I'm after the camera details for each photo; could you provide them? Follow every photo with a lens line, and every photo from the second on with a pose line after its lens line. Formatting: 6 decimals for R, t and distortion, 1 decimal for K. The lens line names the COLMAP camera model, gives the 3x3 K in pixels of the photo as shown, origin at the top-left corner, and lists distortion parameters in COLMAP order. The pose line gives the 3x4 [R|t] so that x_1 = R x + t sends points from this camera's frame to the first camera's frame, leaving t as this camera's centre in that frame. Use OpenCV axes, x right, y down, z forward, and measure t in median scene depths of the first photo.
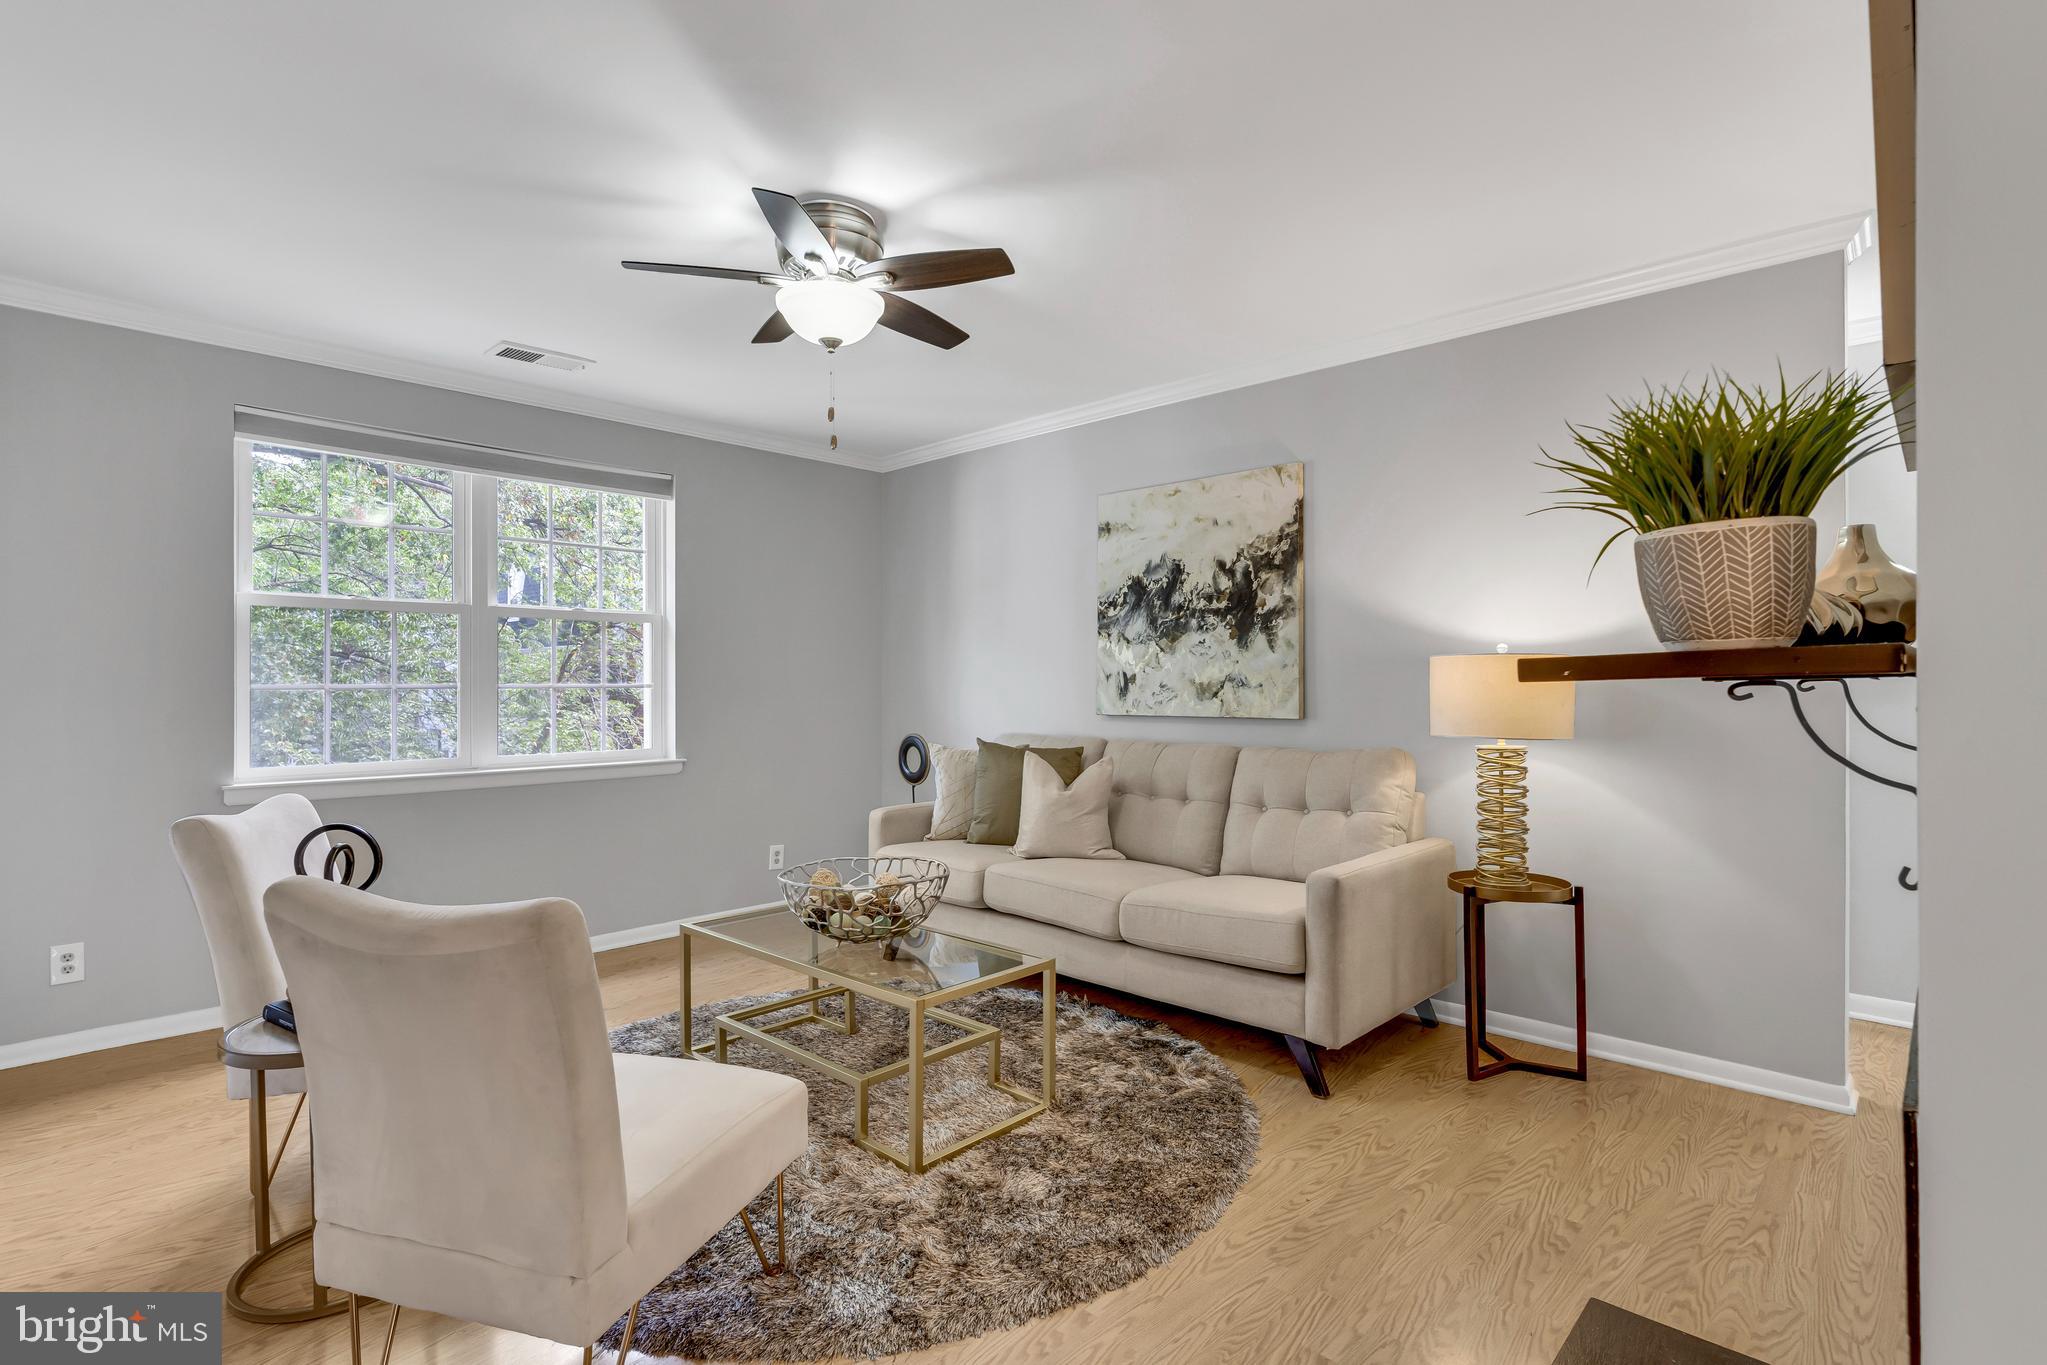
lens RADIAL K [[987.8, 0, 1006.8], [0, 987.8, 681.5], [0, 0, 1]] dist [0.005685, 0.000267]
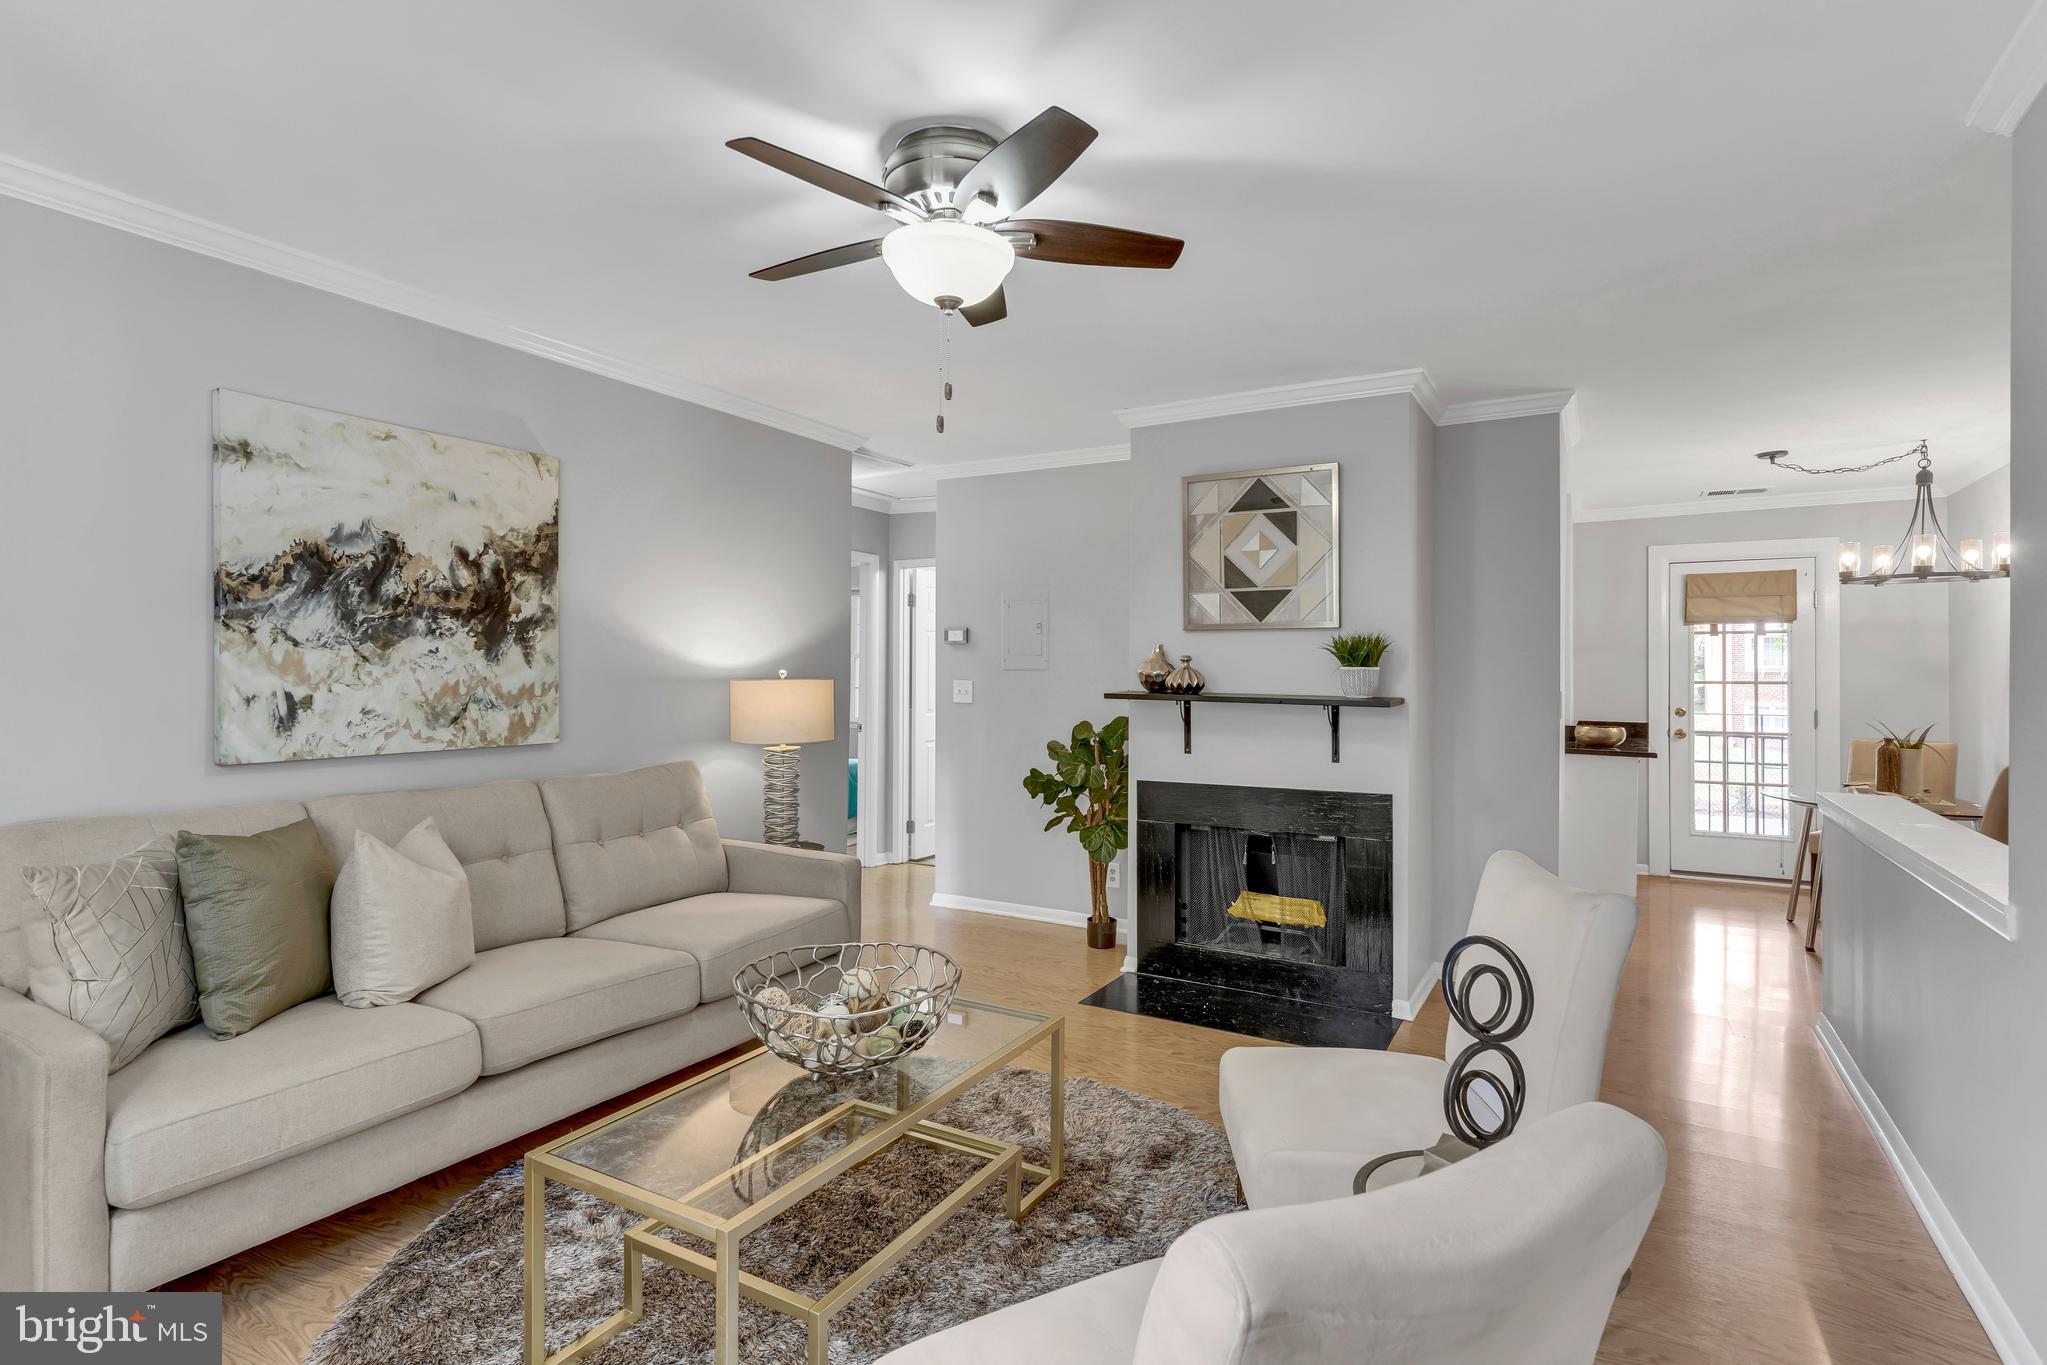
lens RADIAL K [[992.7, 0, 1025.7], [0, 992.7, 670.2], [0, 0, 1]] dist [0.012502, -0.005936]
pose [[-0.234077, 0.002869, 0.972214, -0.682435], [-0.007169, 0.999963, -0.004677, -0.026874], [-0.972192, -0.008065, -0.234048, 0.786261]]
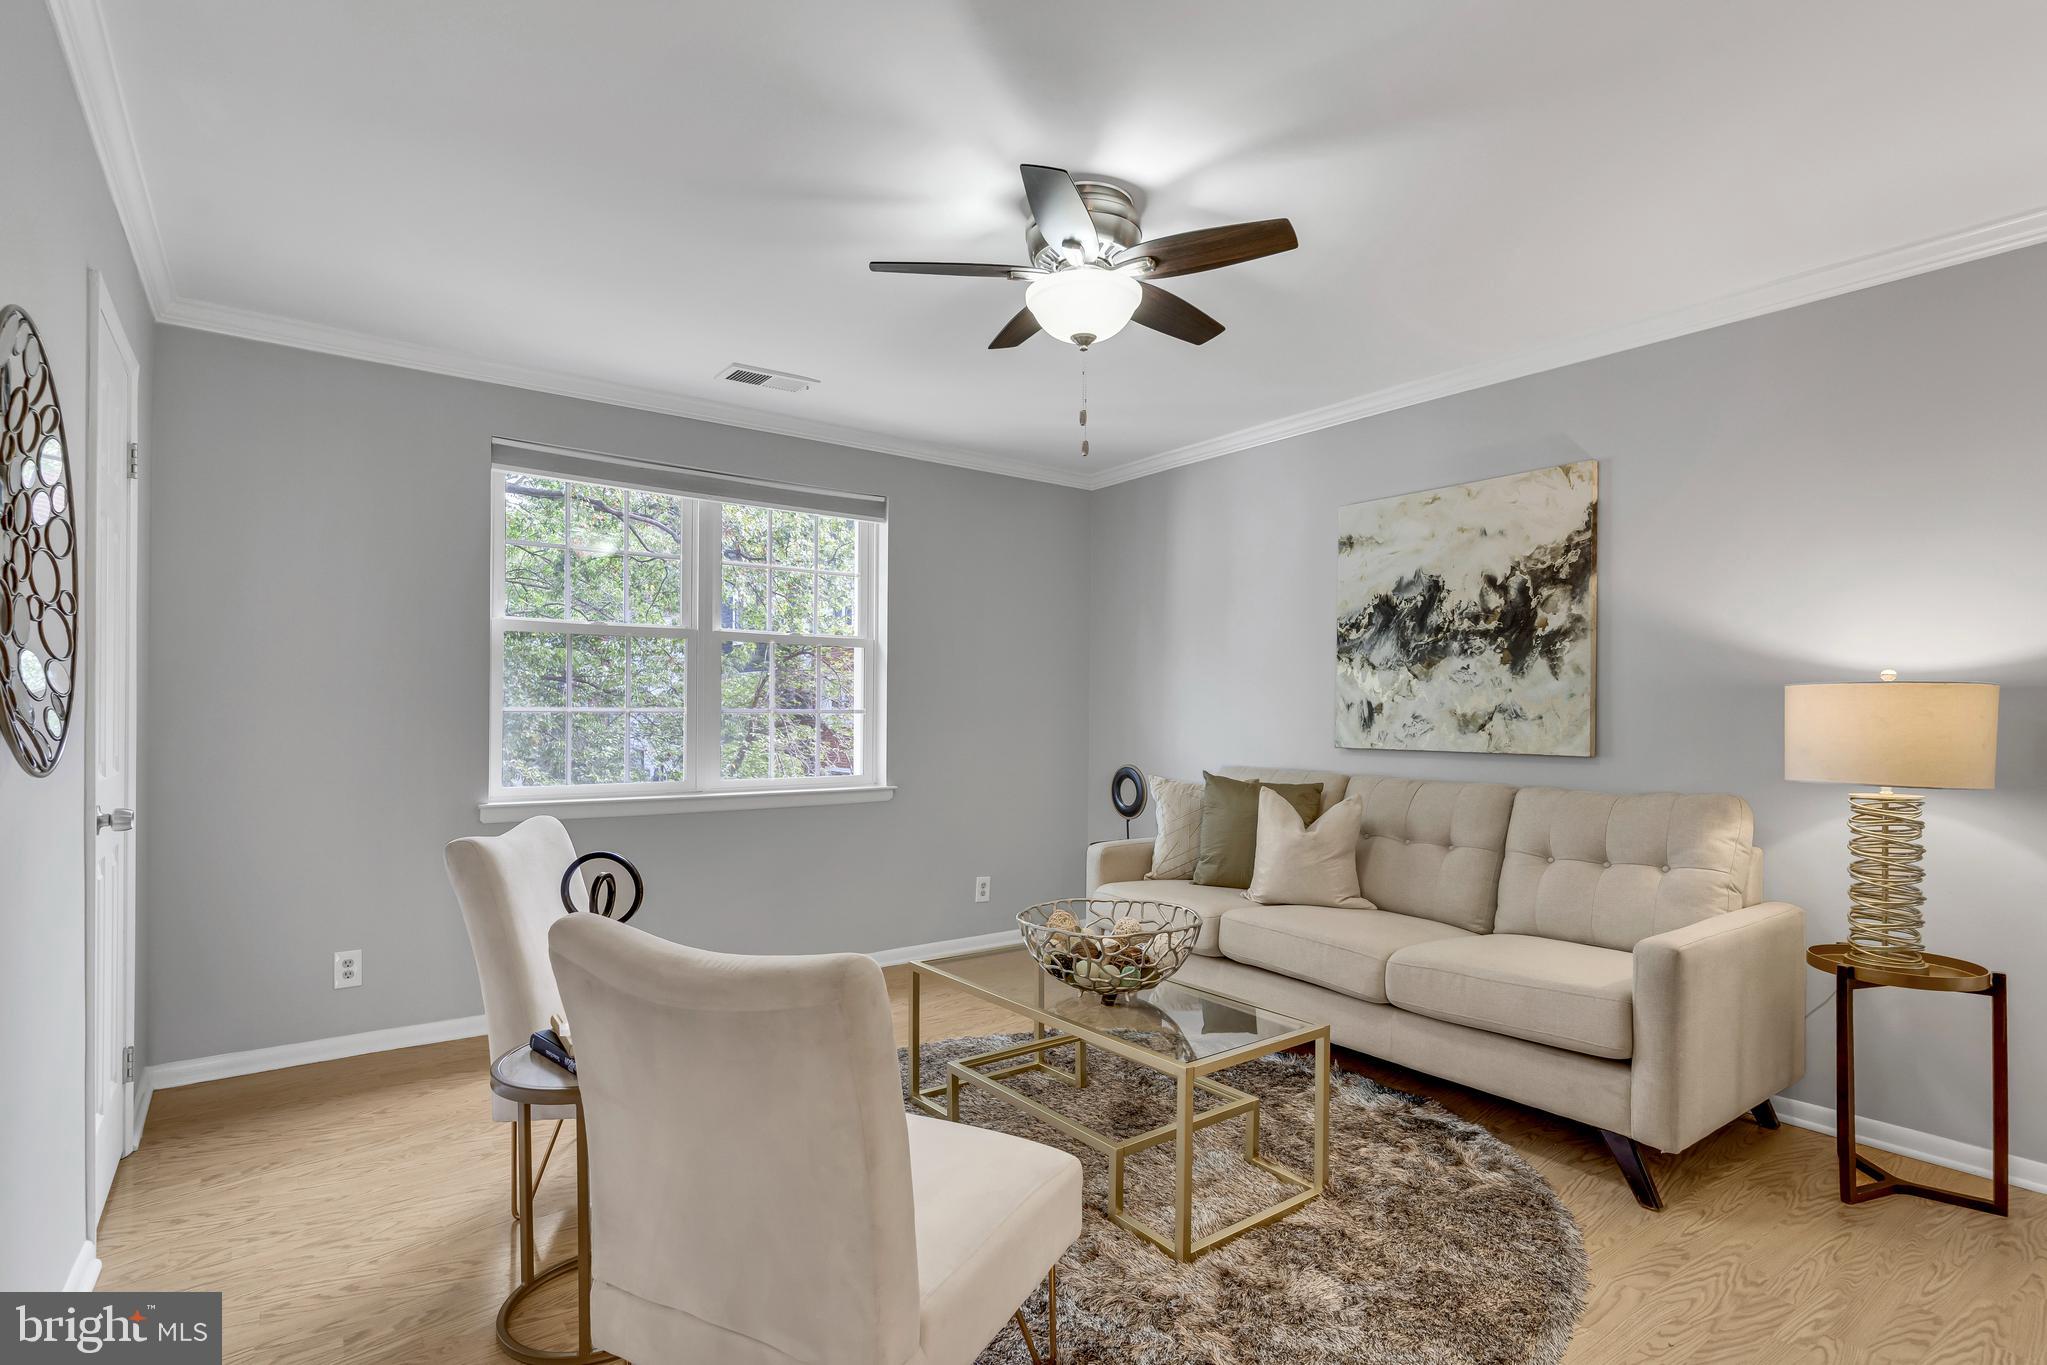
lens RADIAL K [[987.8, 0, 1006.7], [0, 987.8, 709.6], [0, 0, 1]] dist [0.005685, 0.000267]
pose [[0.986509, 0.009135, -0.163451, -0.067446], [-0.009036, 0.999958, 0.001349, 0.000070], [0.163456, 0.000146, 0.986551, 0.058980]]
